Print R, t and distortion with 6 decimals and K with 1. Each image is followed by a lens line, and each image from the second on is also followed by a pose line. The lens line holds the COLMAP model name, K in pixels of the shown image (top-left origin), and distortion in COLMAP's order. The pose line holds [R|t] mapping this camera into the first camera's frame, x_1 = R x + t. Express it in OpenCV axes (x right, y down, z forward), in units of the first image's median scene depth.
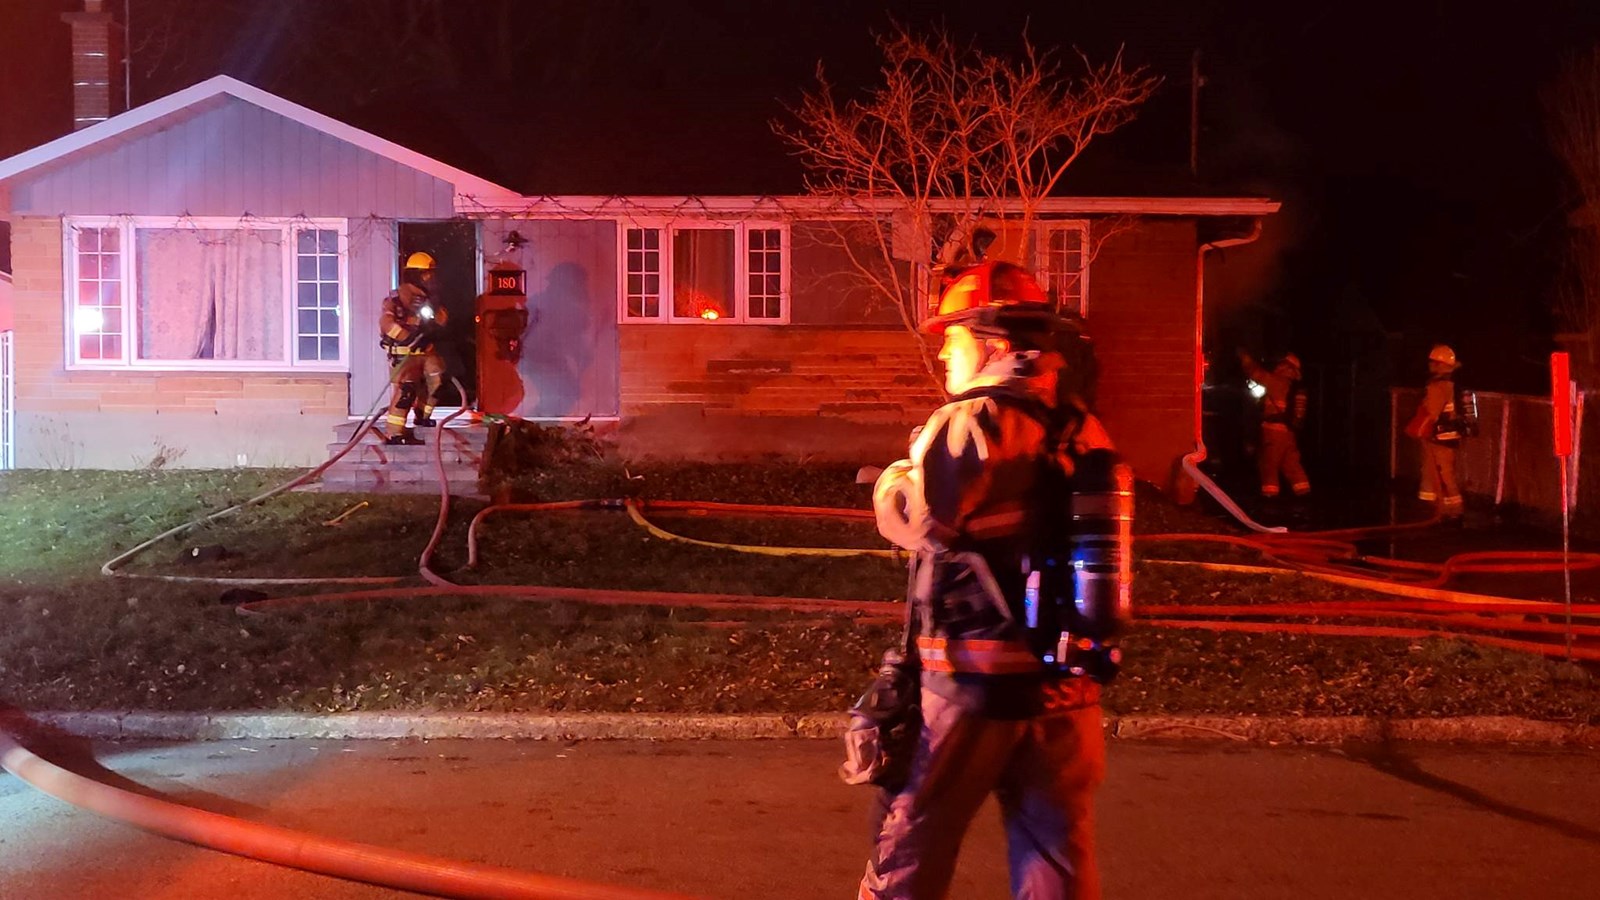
lens RADIAL K [[2018.0, 0, 811.8], [0, 2018.0, 463.5], [0, 0, 1]] dist [0.012885, 0.037236]
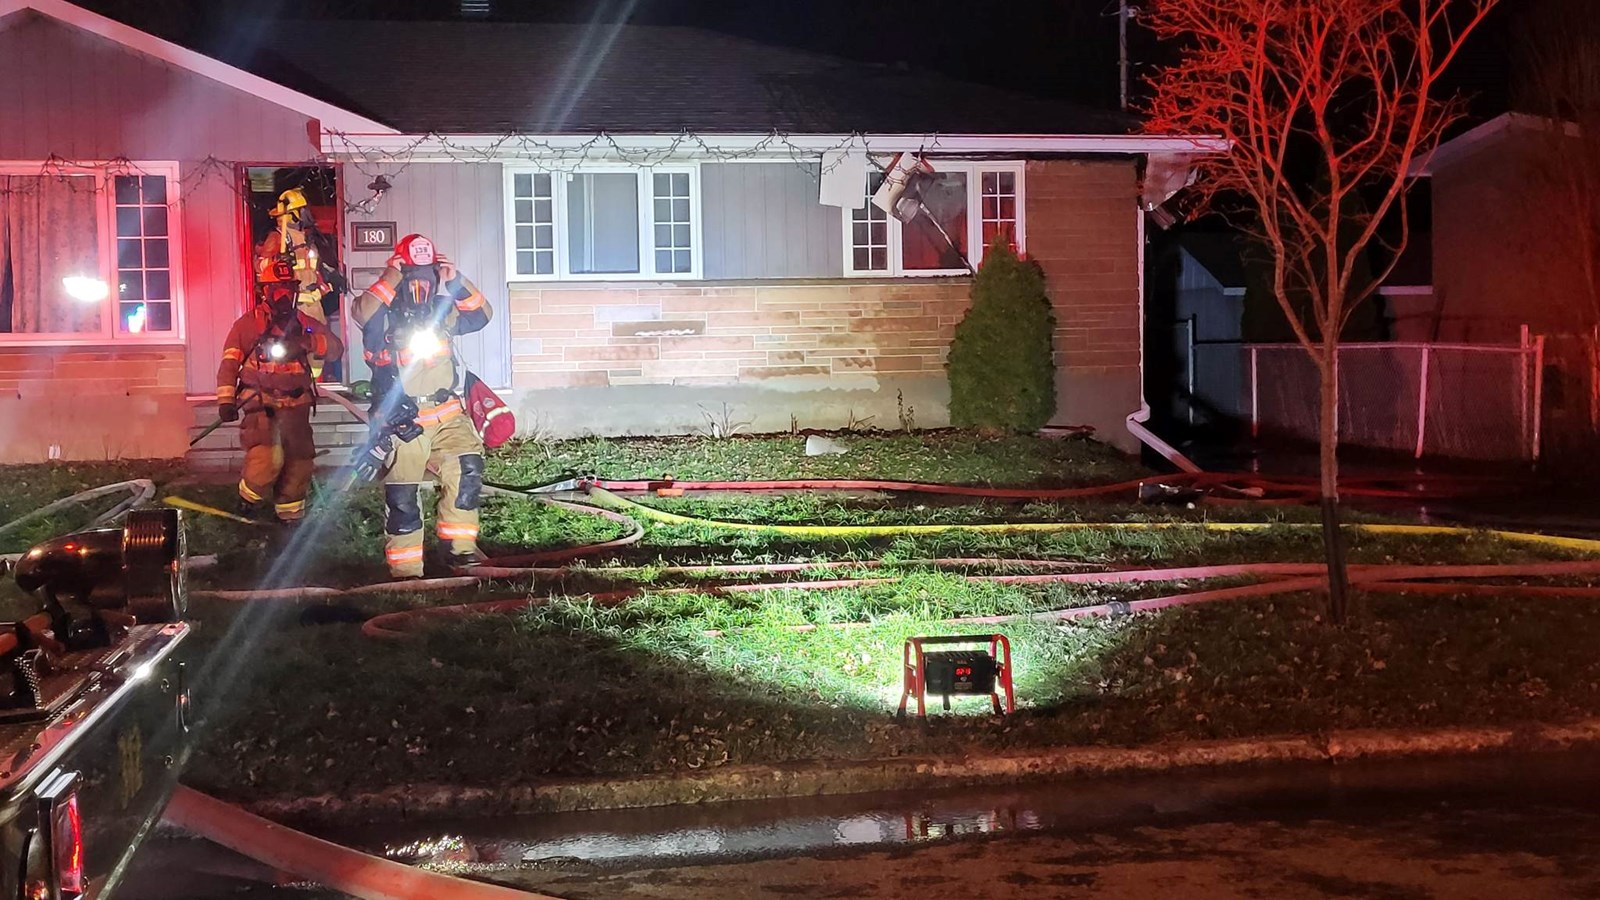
lens RADIAL K [[2004.2, 0, 797.5], [0, 2004.2, 437.5], [0, 0, 1]] dist [0.036637, 0.040210]
pose [[0.981663, -0.030014, 0.188245, -0.138192], [0.031173, 0.999509, -0.003198, 0.004353], [-0.188057, 0.009008, 0.982117, 0.126196]]
